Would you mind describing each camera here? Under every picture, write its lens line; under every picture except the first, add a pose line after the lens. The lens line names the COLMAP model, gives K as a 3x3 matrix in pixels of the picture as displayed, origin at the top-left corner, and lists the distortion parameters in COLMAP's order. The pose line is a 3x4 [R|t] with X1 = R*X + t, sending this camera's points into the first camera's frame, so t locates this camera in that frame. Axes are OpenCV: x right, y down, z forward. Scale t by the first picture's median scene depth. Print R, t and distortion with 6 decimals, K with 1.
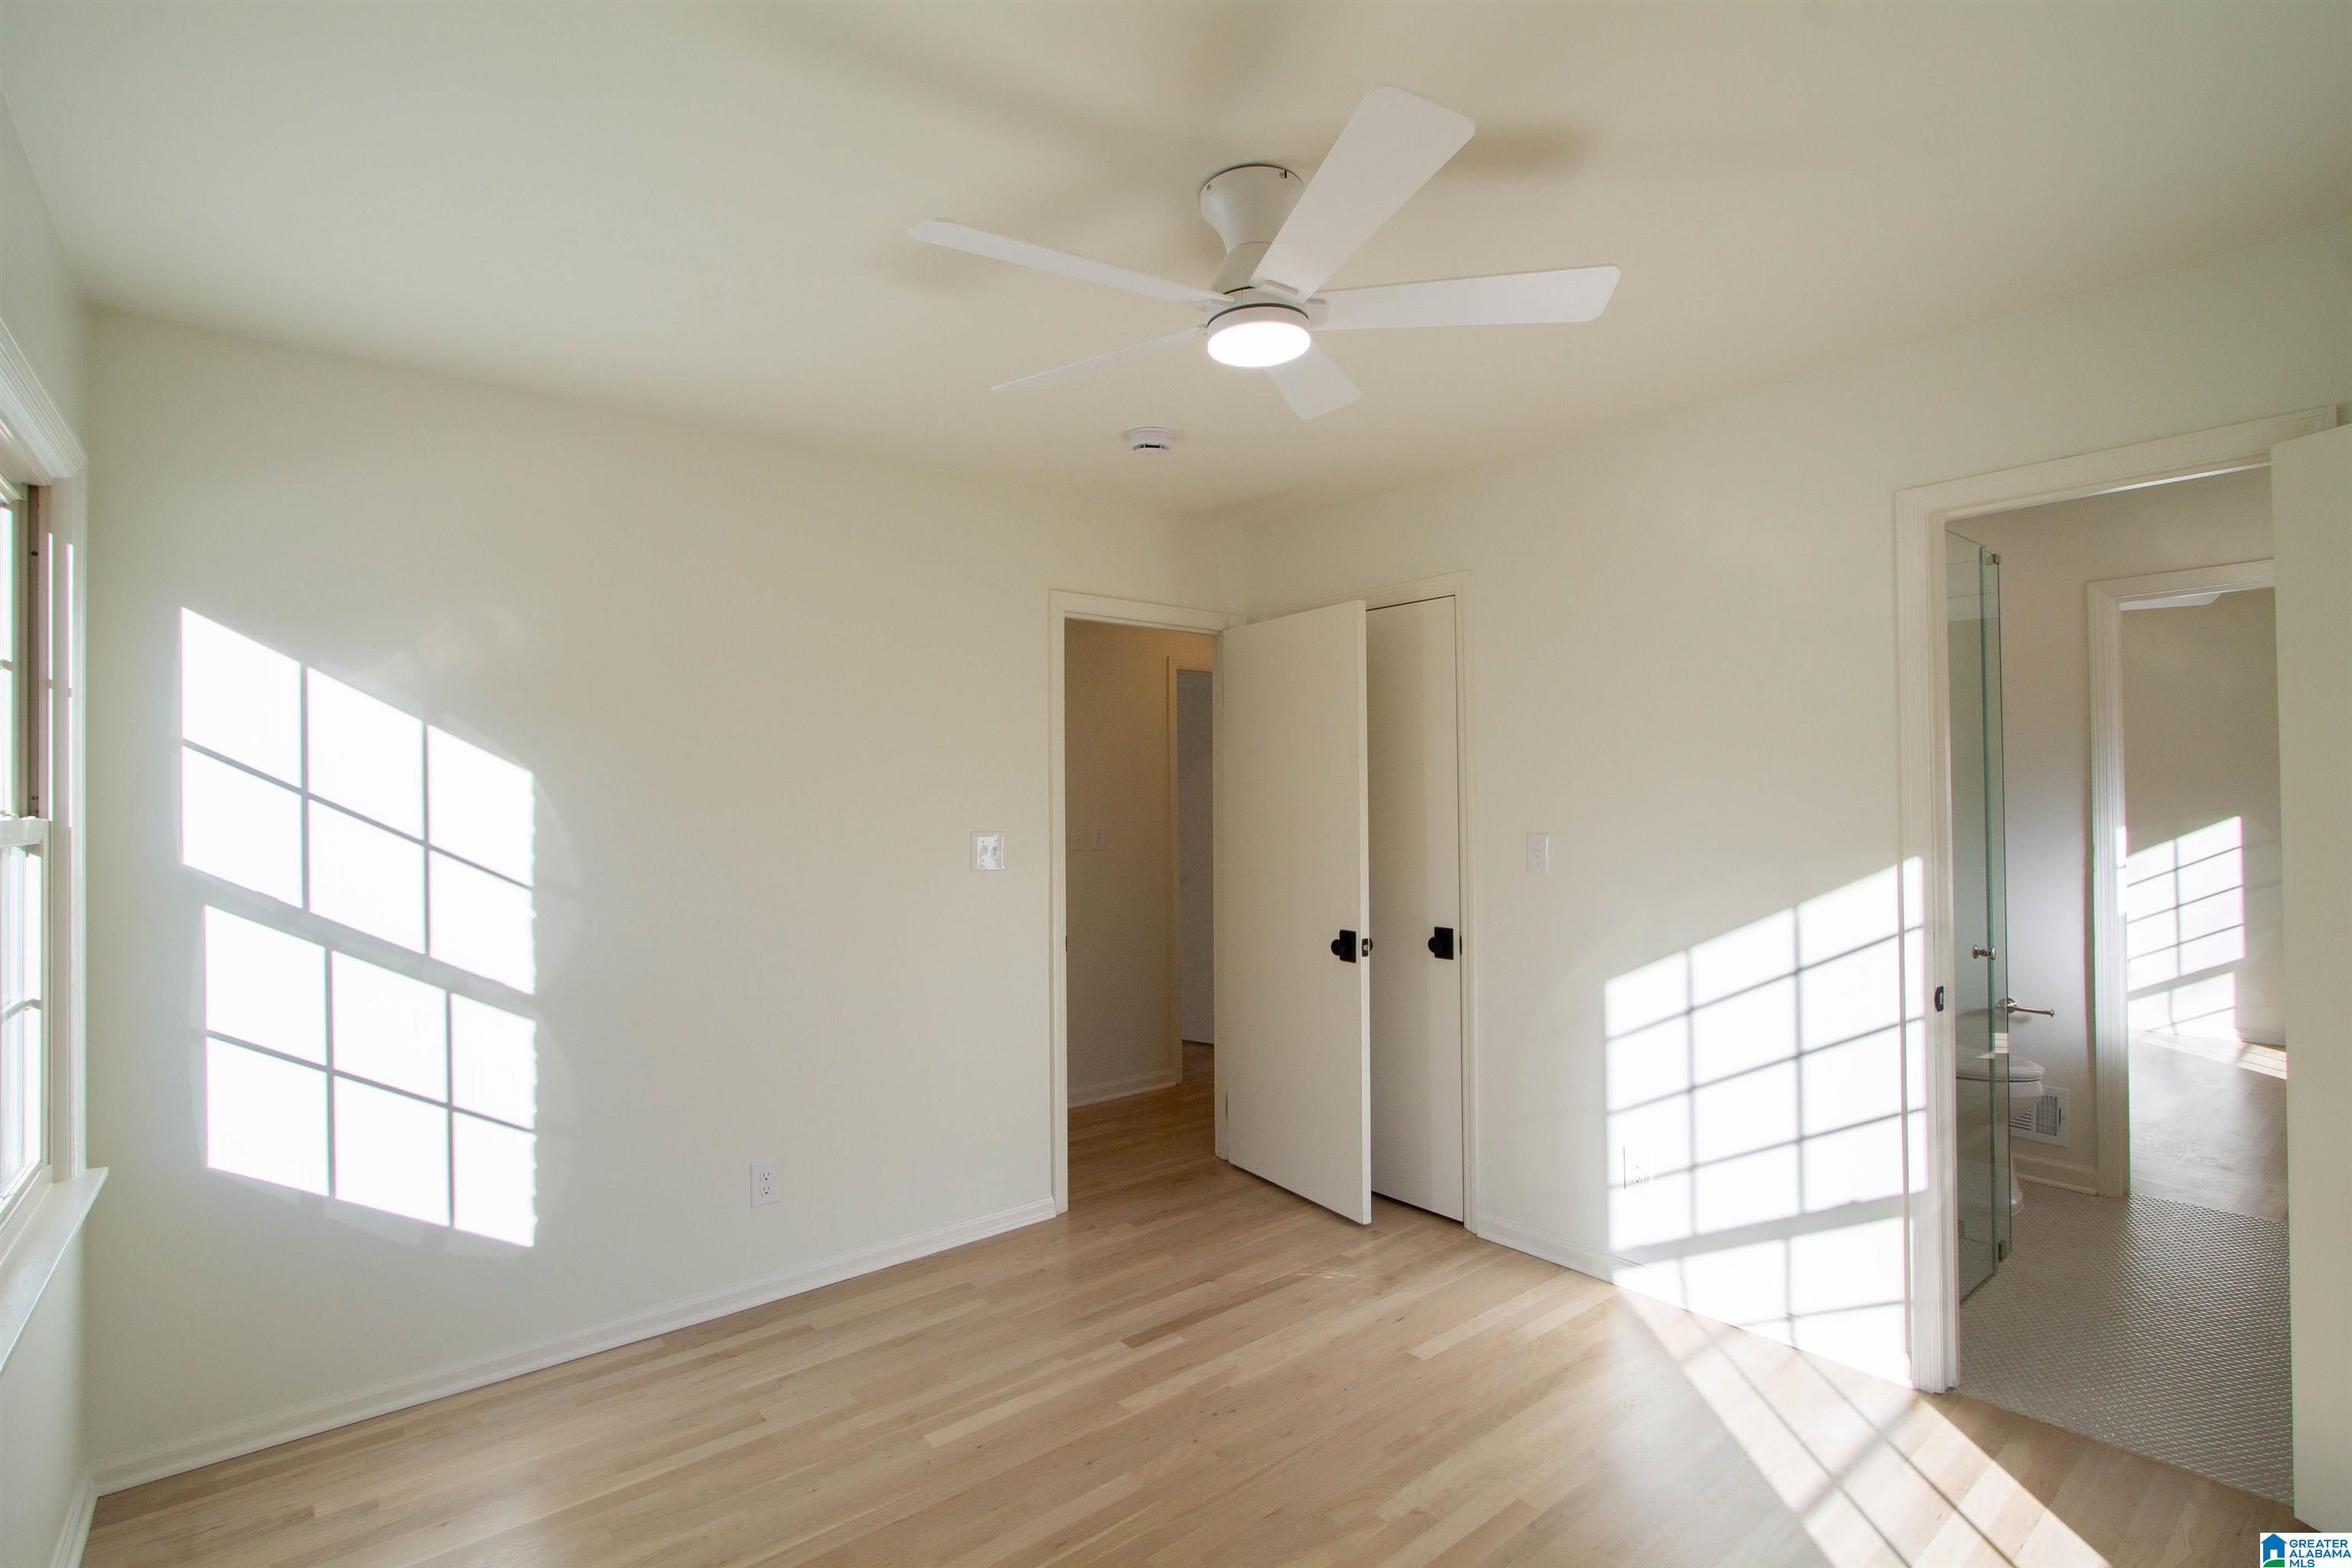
lens RADIAL K [[1105.9, 0, 1176.9], [0, 1105.9, 787.1], [0, 0, 1]] dist [-0.018325, 0.001511]
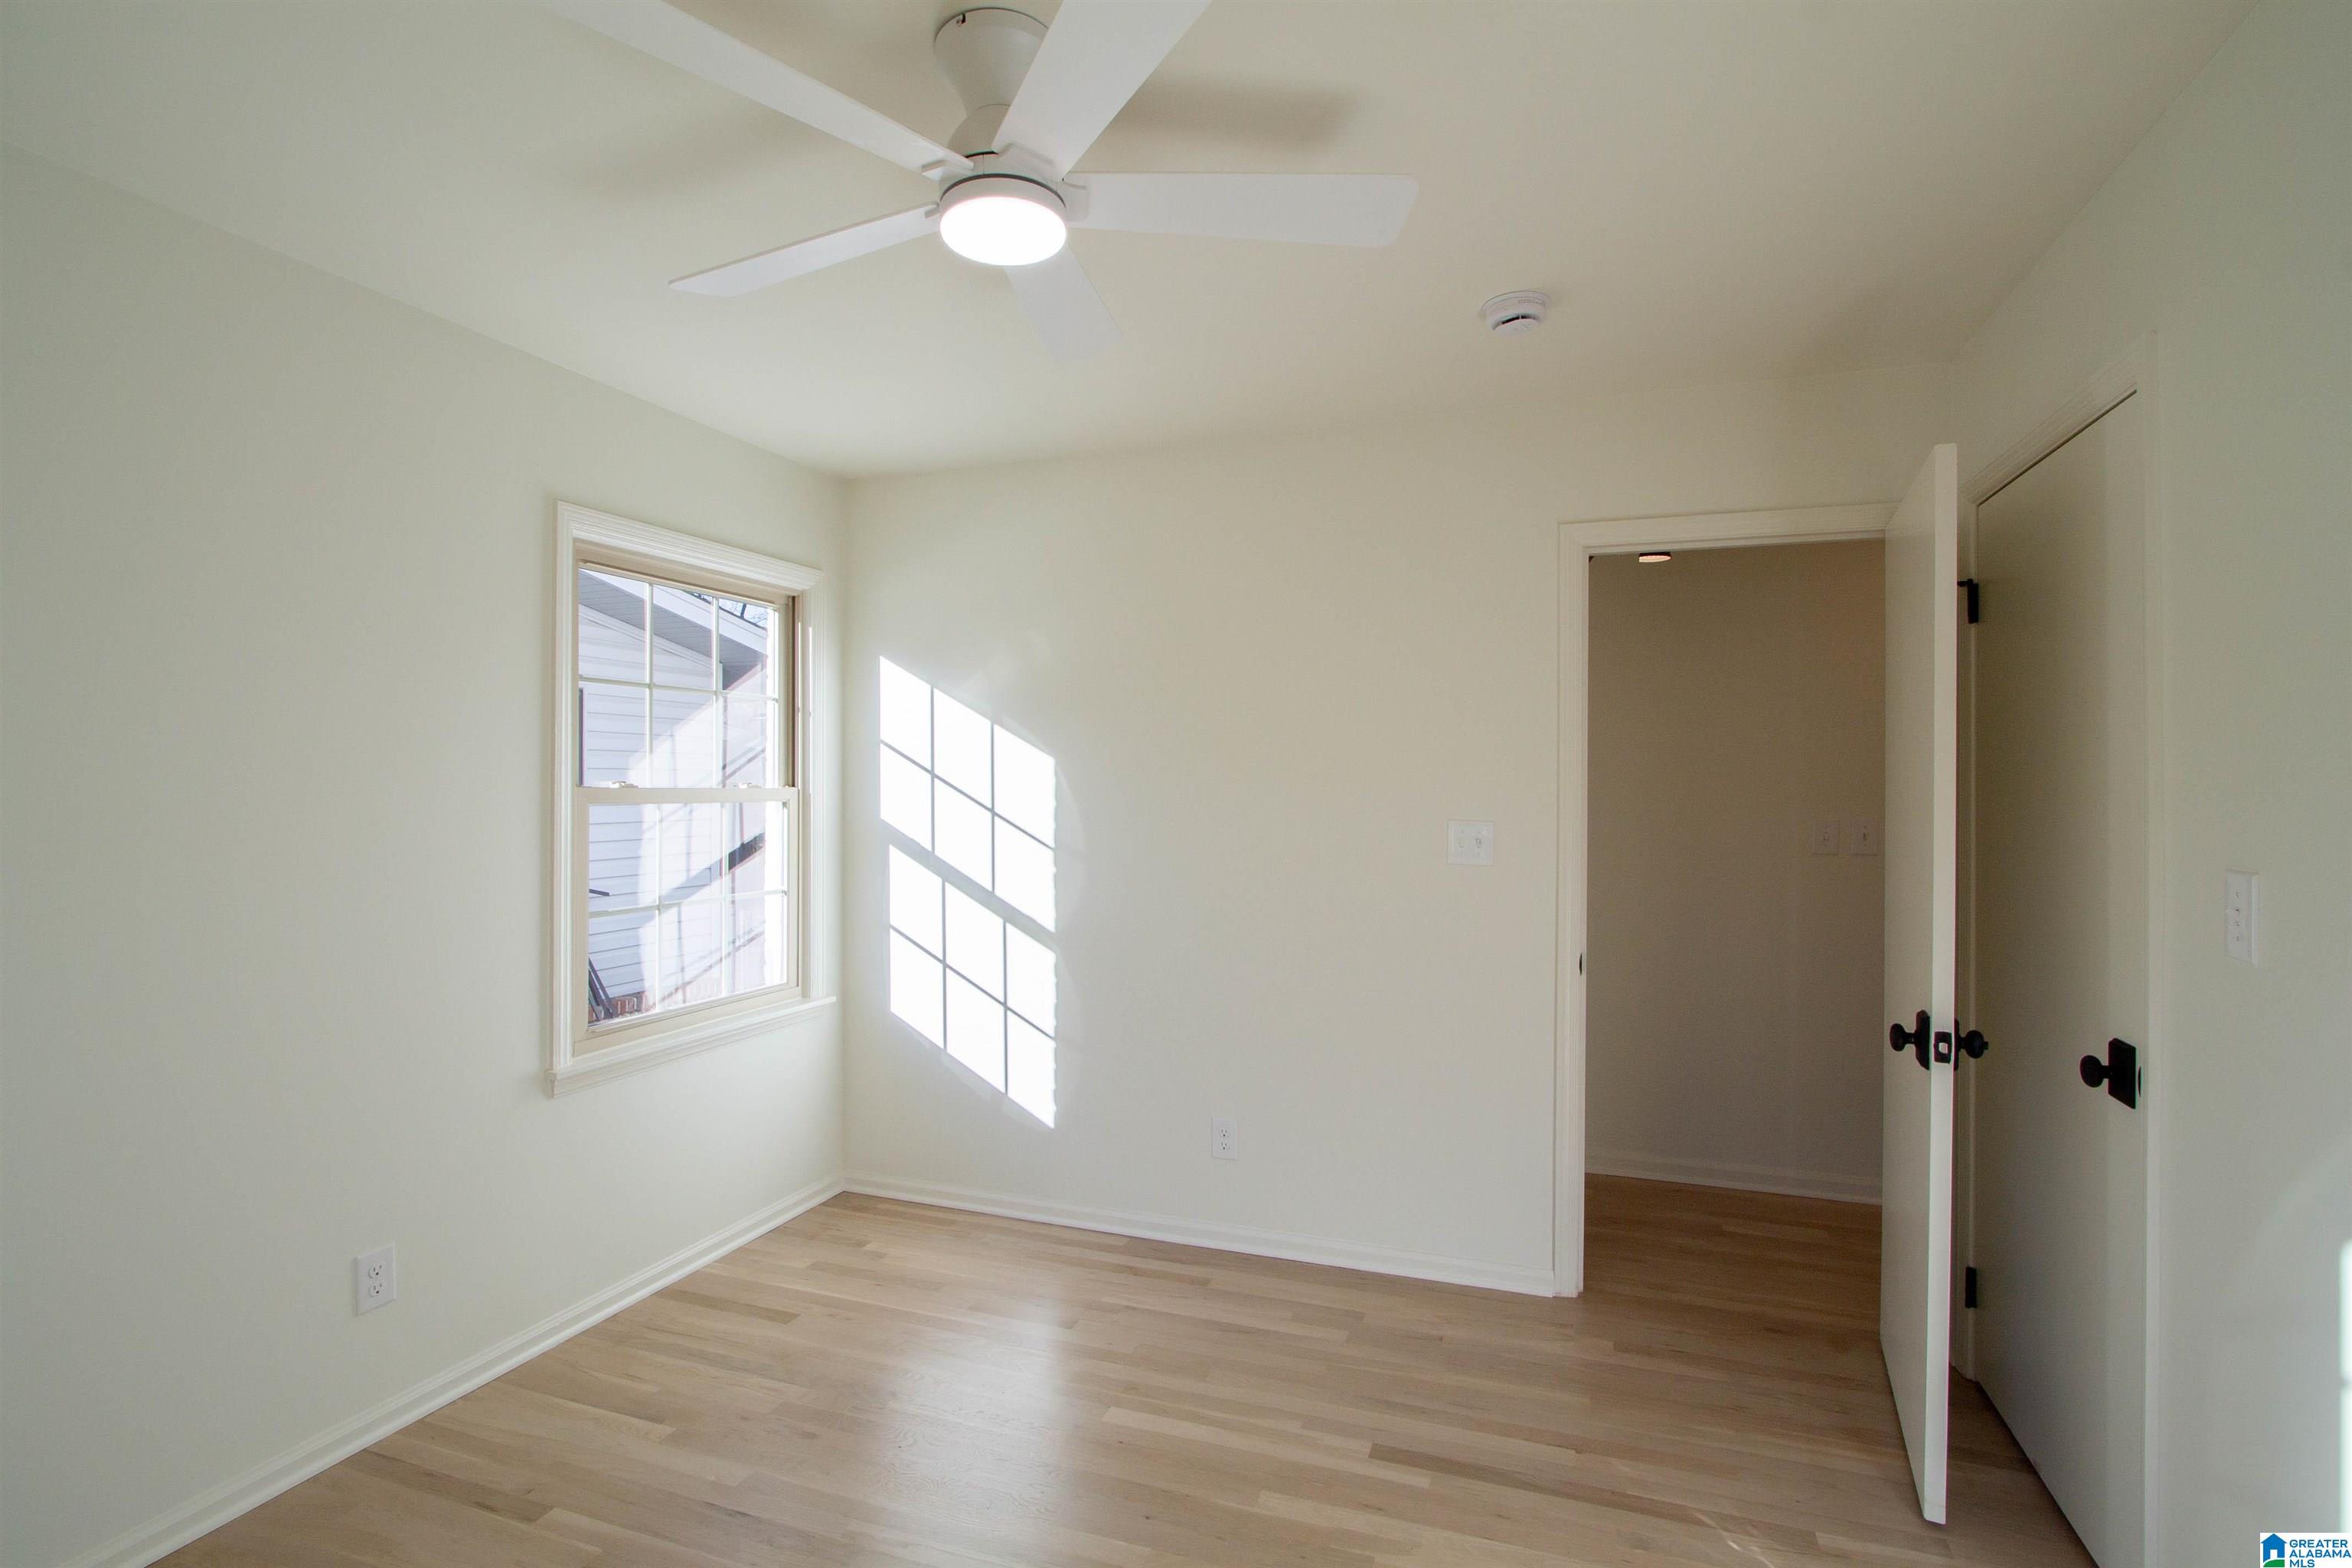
lens RADIAL K [[1089.6, 0, 1191.1], [0, 1089.6, 800.7], [0, 0, 1]] dist [-0.019301, 0.000782]
pose [[0.509095, 0.021753, -0.860435, 0.586355], [0.000969, 0.999665, 0.025846, 0.003573], [0.860710, -0.013992, 0.508904, 0.499736]]
